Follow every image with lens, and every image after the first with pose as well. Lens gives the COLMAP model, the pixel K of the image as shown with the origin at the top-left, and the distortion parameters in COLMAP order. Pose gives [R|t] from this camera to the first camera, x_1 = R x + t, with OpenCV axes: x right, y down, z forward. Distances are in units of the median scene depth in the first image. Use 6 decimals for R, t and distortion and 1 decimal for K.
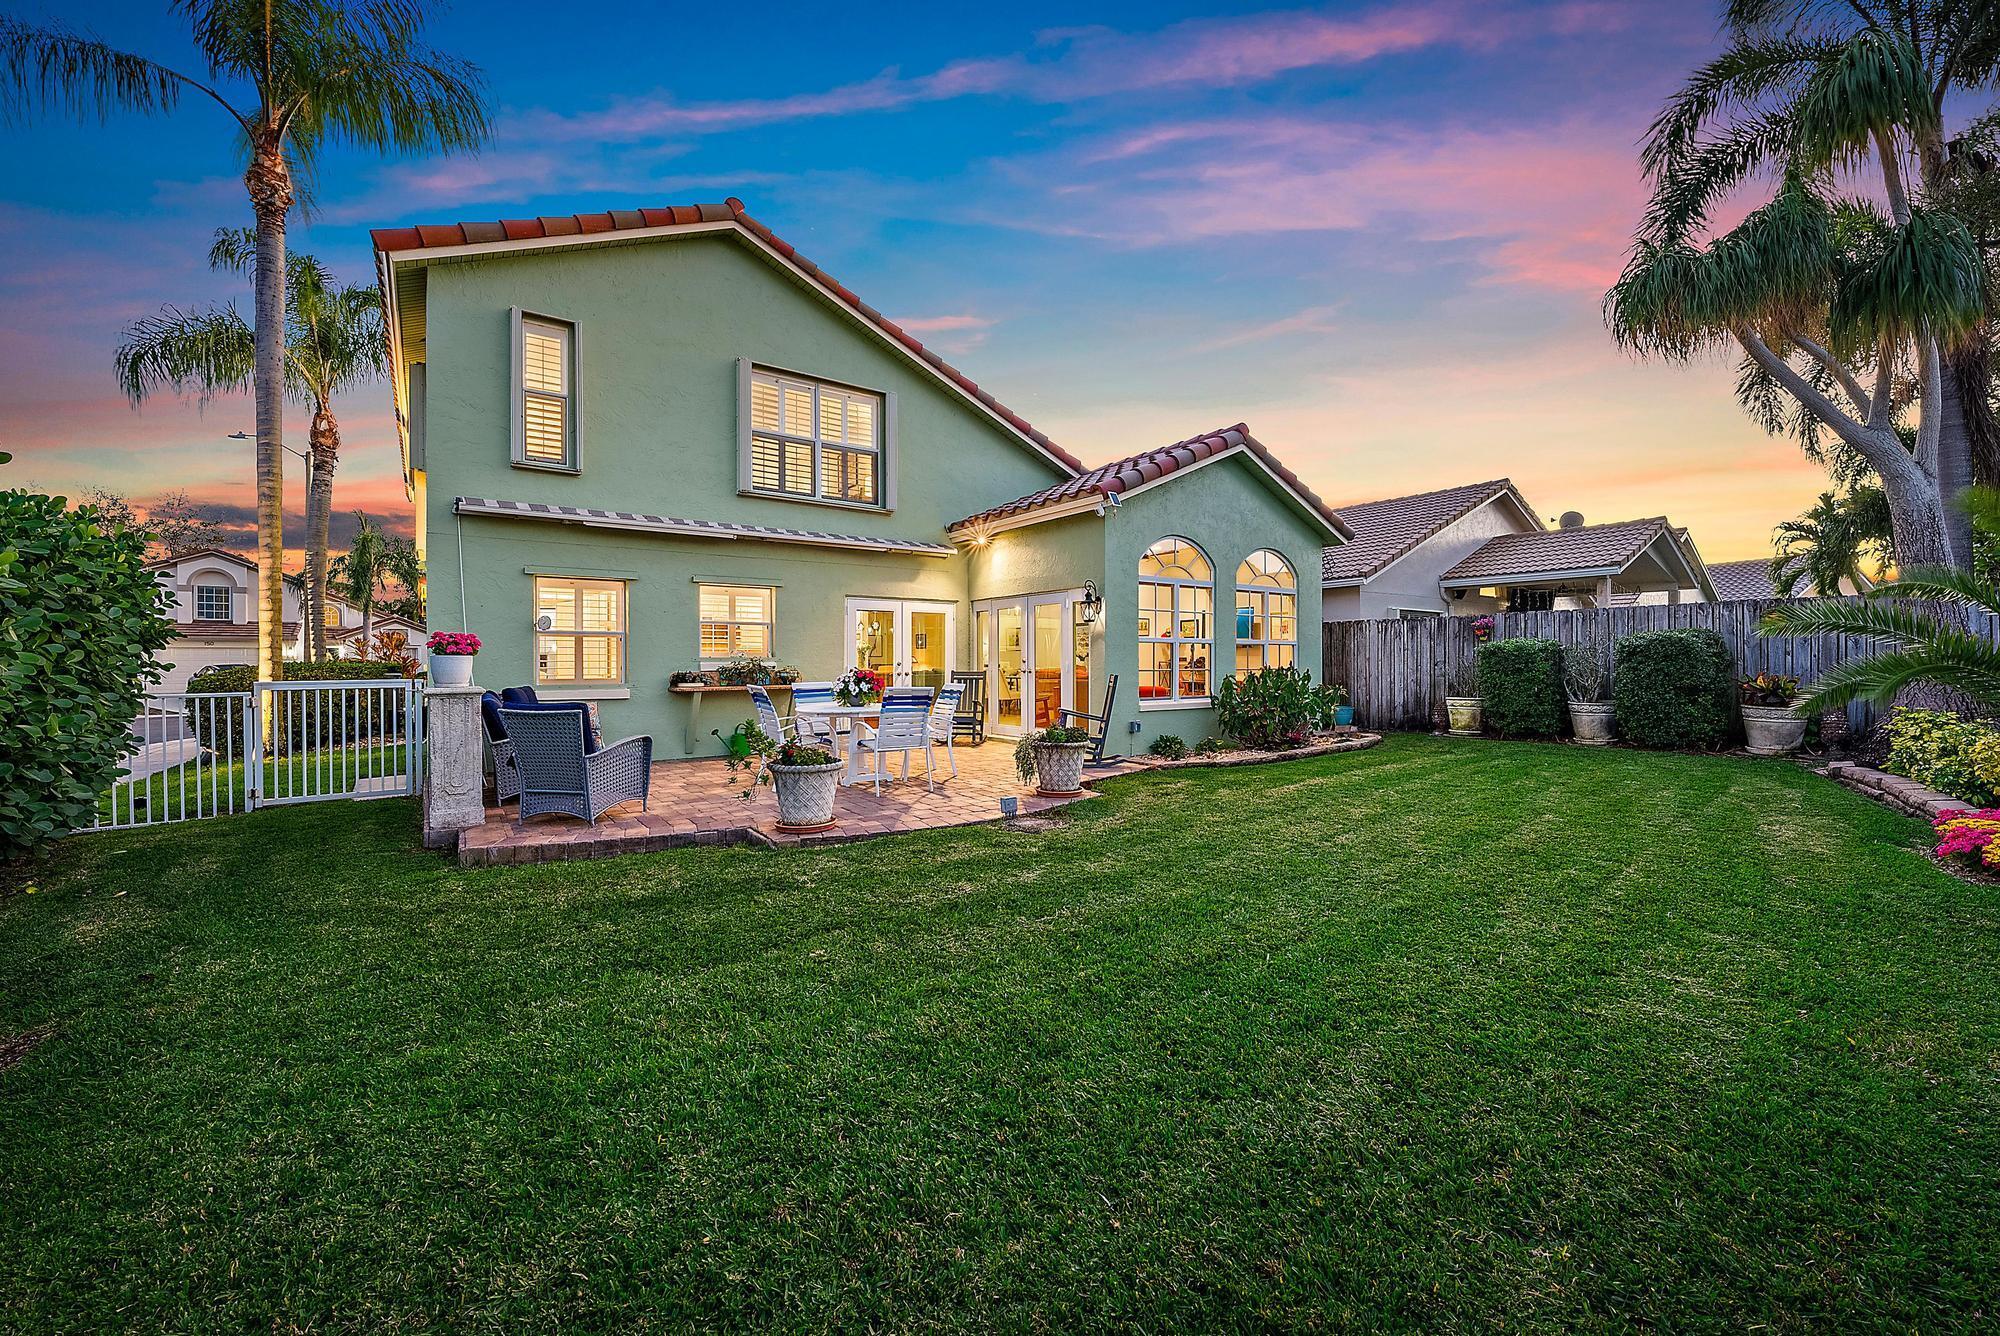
lens RADIAL K [[767.1, 0, 1000.0], [0, 767.1, 668.0], [0, 0, 1]] dist [-0.000074, -0.000050]
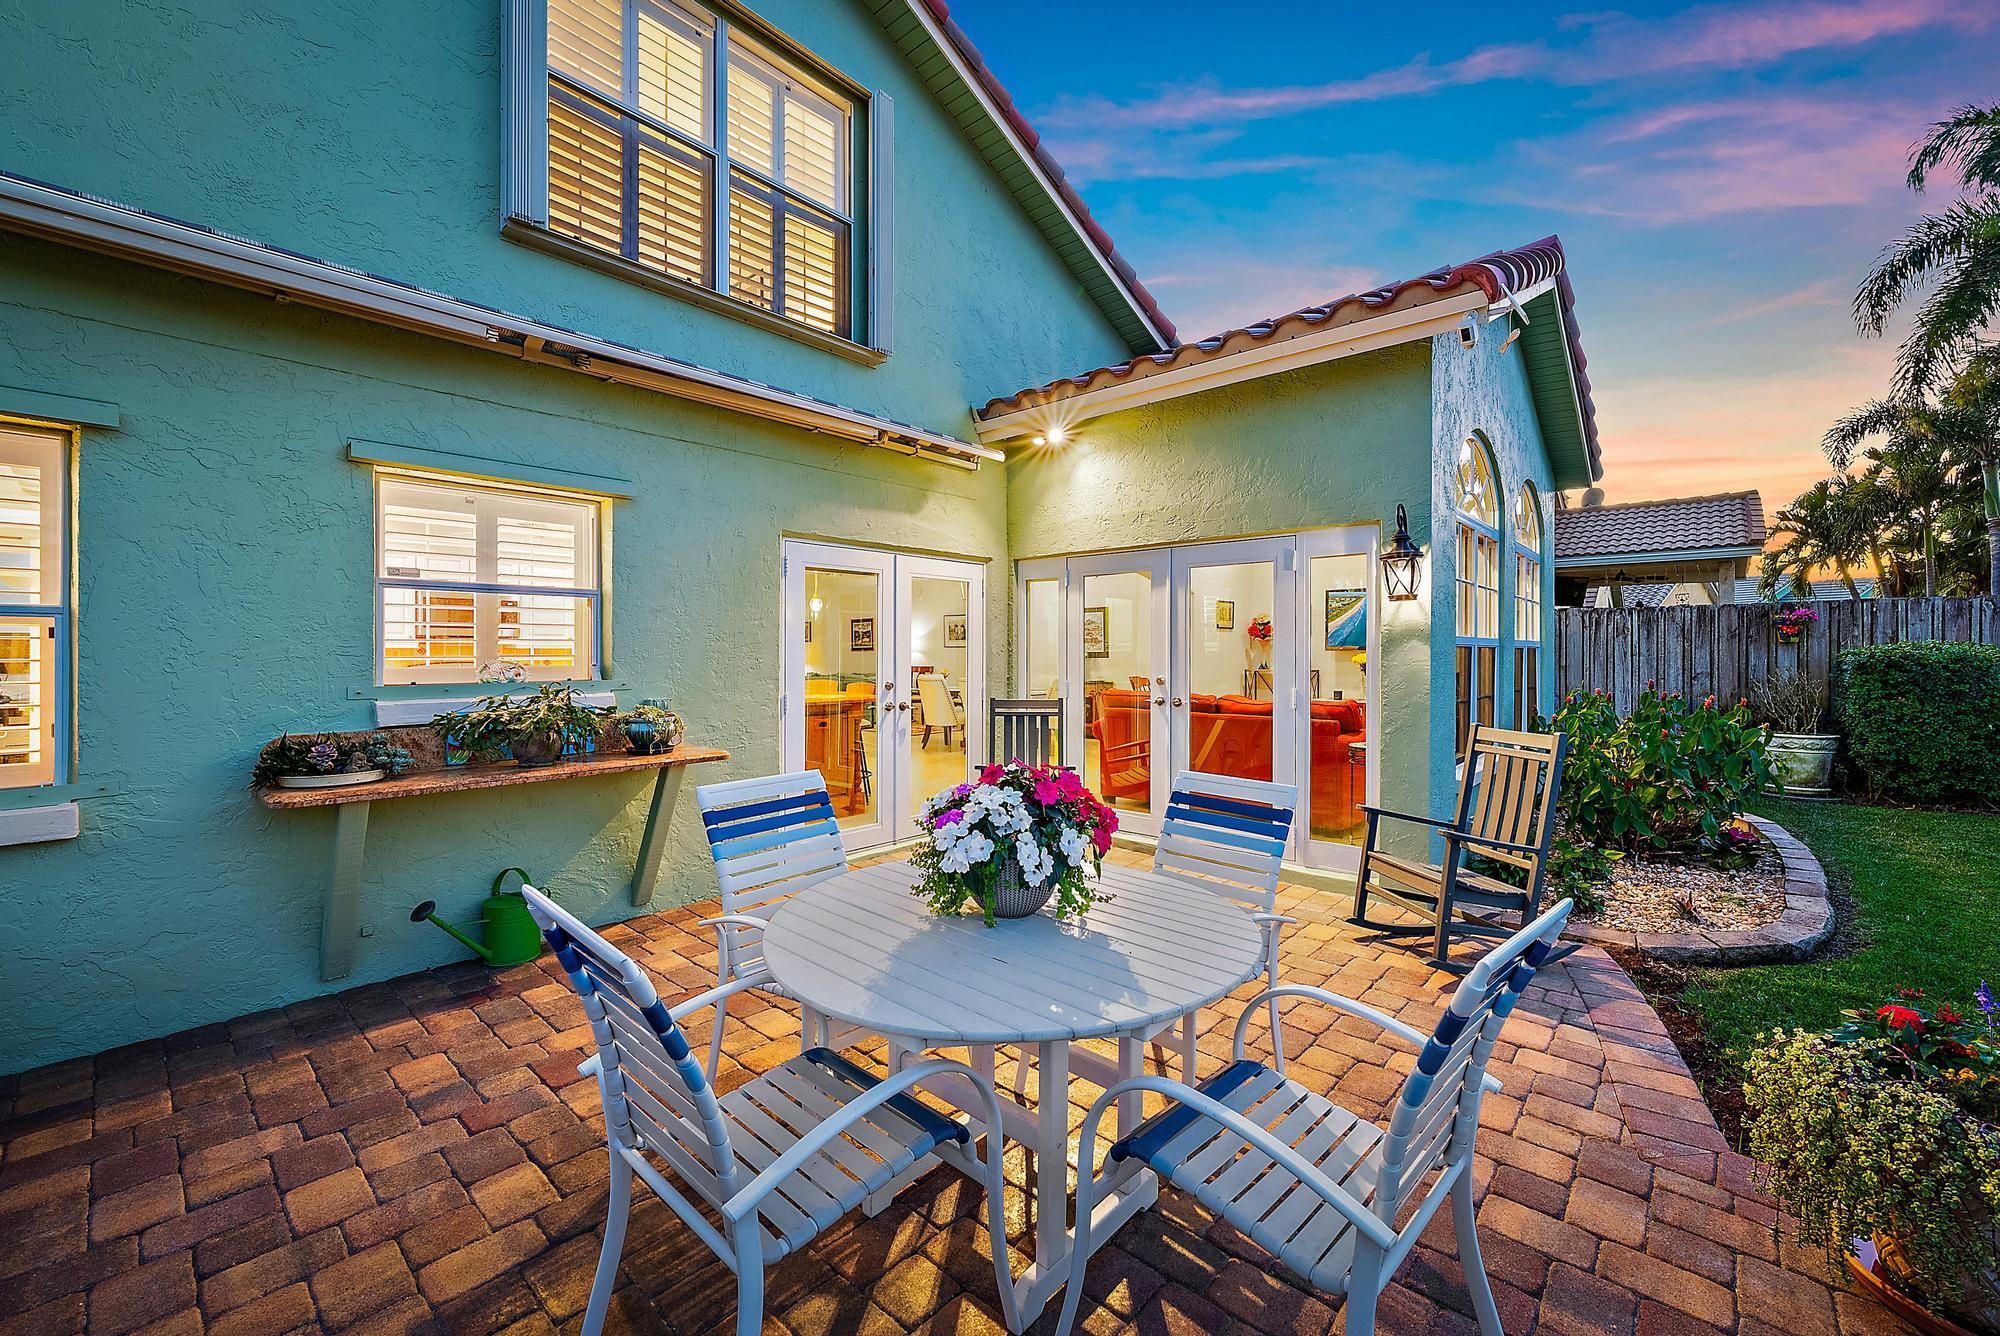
lens RADIAL K [[781.8, 0, 999.4], [0, 781.8, 651.7], [0, 0, 1]] dist [-0.002796, -0.000320]
pose [[0.976235, 0.002641, 0.216700, -0.175297], [-0.001110, 0.999974, -0.007185, -0.023751], [-0.216714, 0.006774, 0.976212, 0.536932]]
